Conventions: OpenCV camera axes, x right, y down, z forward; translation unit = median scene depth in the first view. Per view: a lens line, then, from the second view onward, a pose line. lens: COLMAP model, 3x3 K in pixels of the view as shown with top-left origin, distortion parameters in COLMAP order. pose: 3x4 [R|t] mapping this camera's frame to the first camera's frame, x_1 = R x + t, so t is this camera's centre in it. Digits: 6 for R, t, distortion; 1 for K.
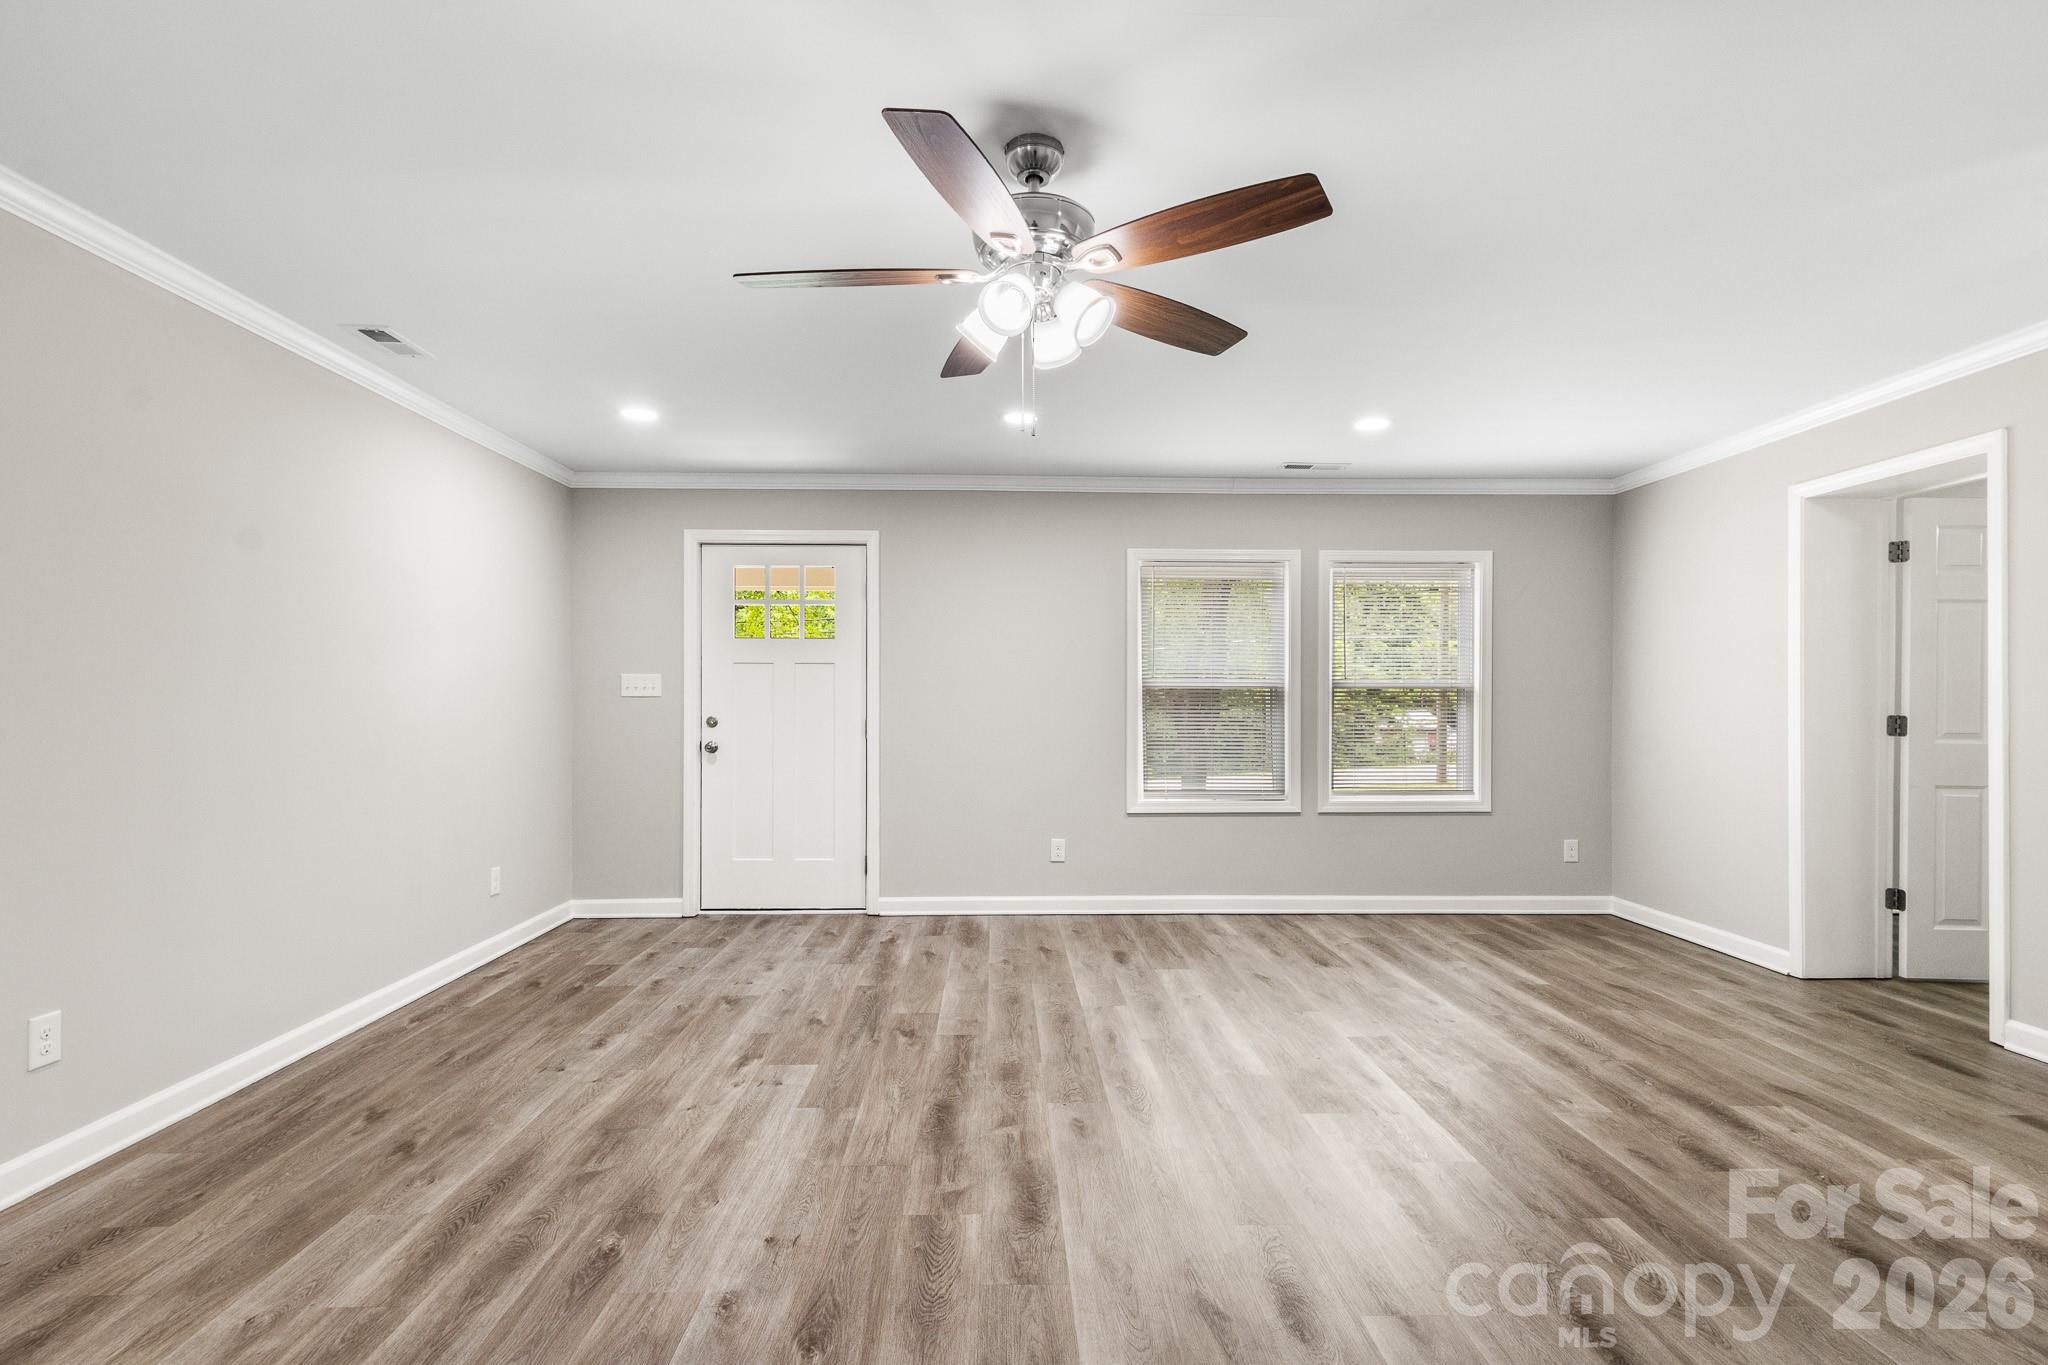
lens RADIAL K [[944.9, 0, 1017.1], [0, 944.9, 701.7], [0, 0, 1]] dist [-0.000211, -0.000020]
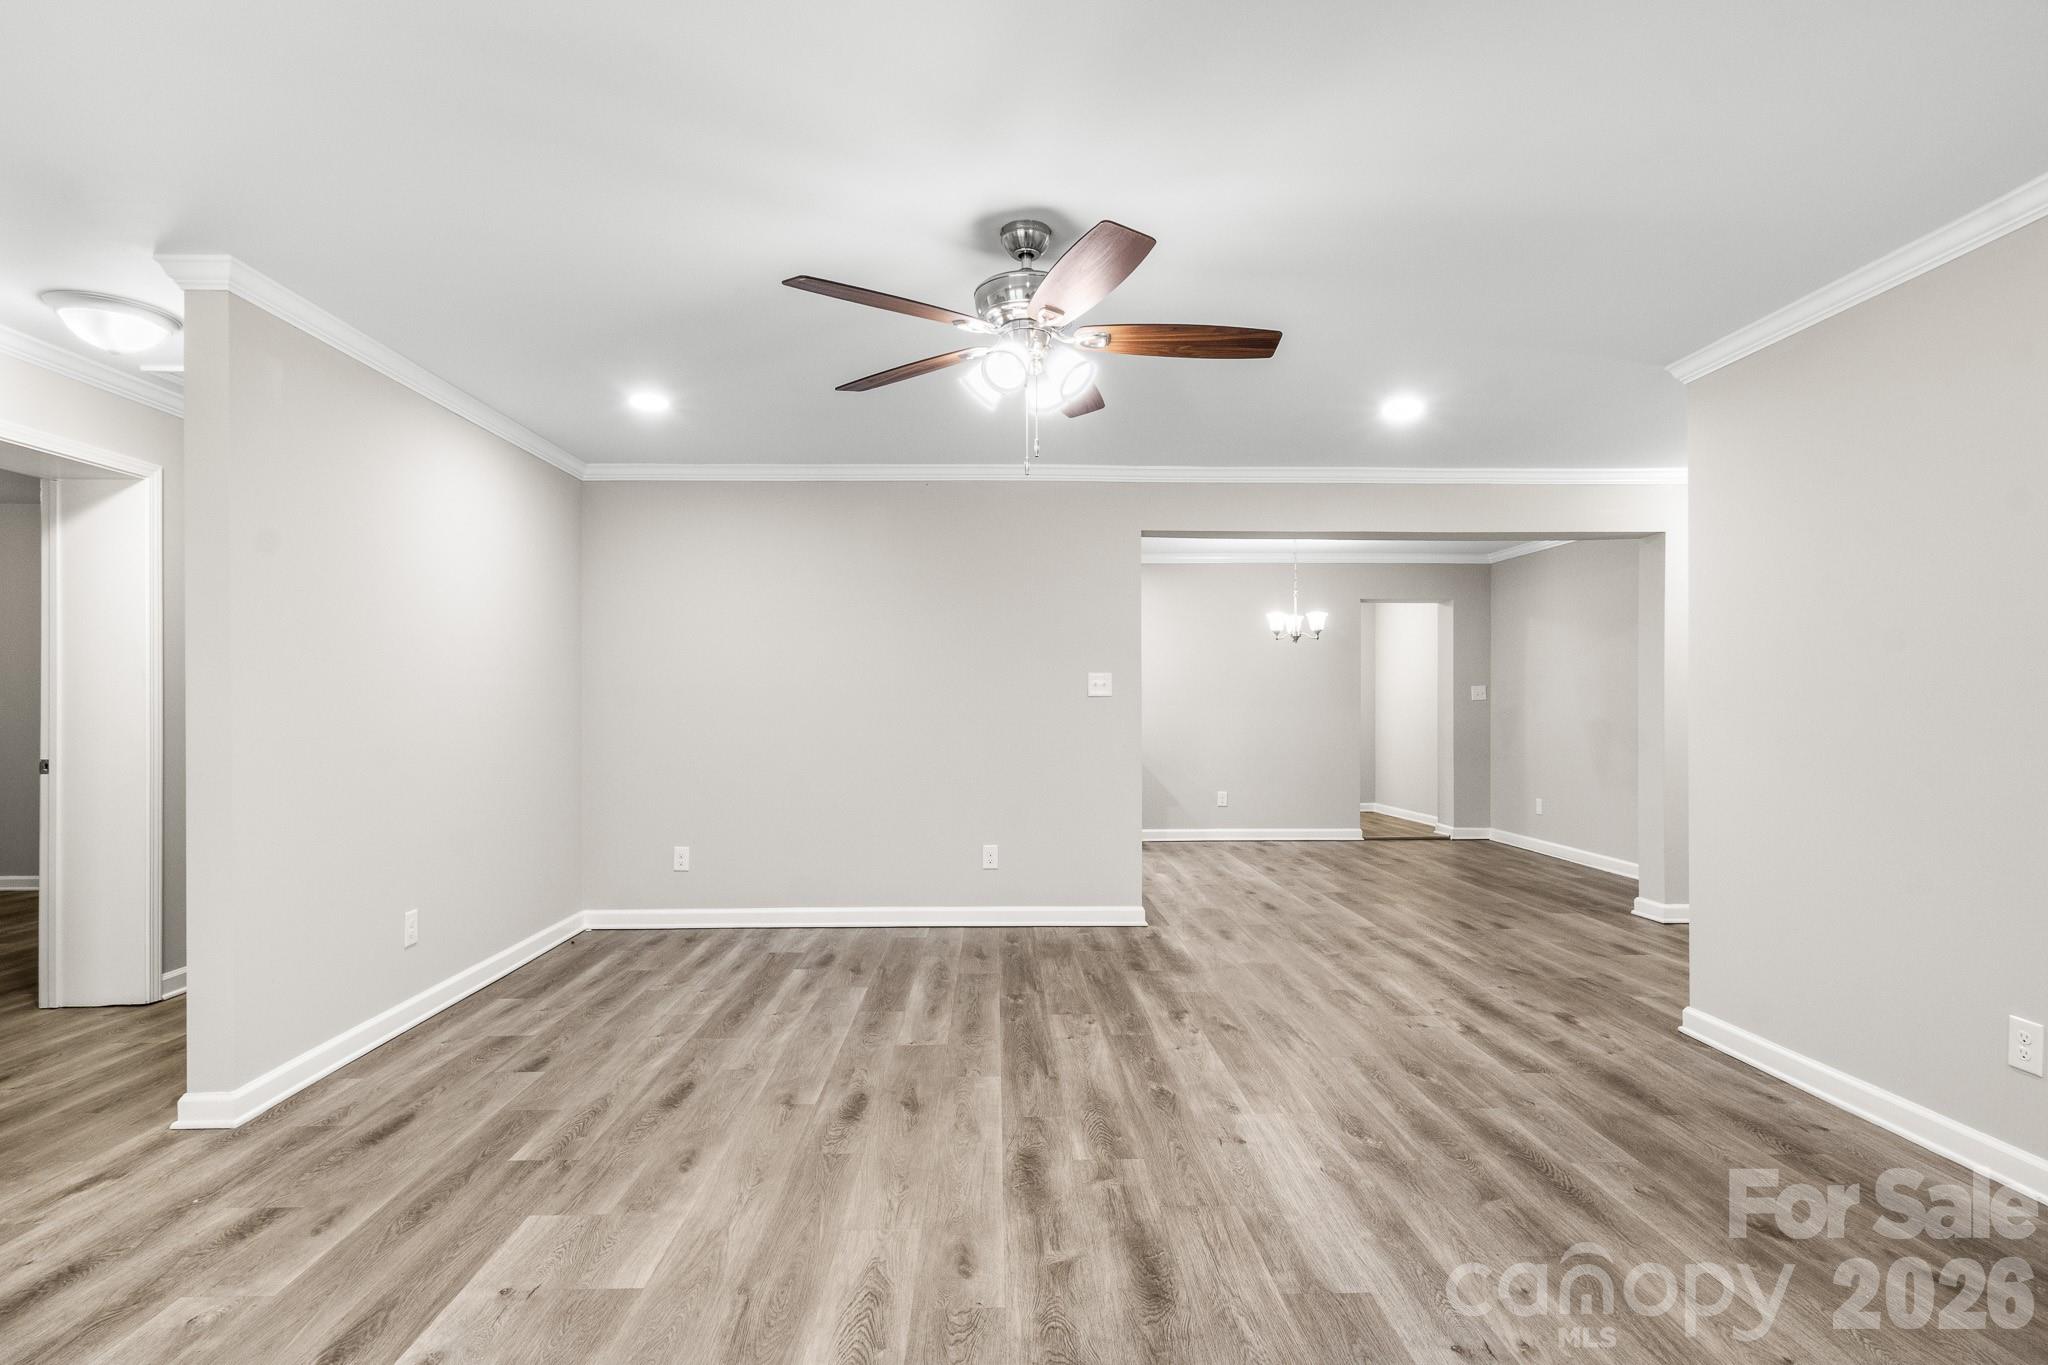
lens RADIAL K [[988.1, 0, 1029.9], [0, 988.1, 703.8], [0, 0, 1]] dist [0.003274, 0.000384]
pose [[-0.999892, -0.001294, -0.014621, 0.030996], [-0.001172, 0.999964, -0.008348, 0.010358], [0.014631, -0.008330, -0.999858, 2.099303]]
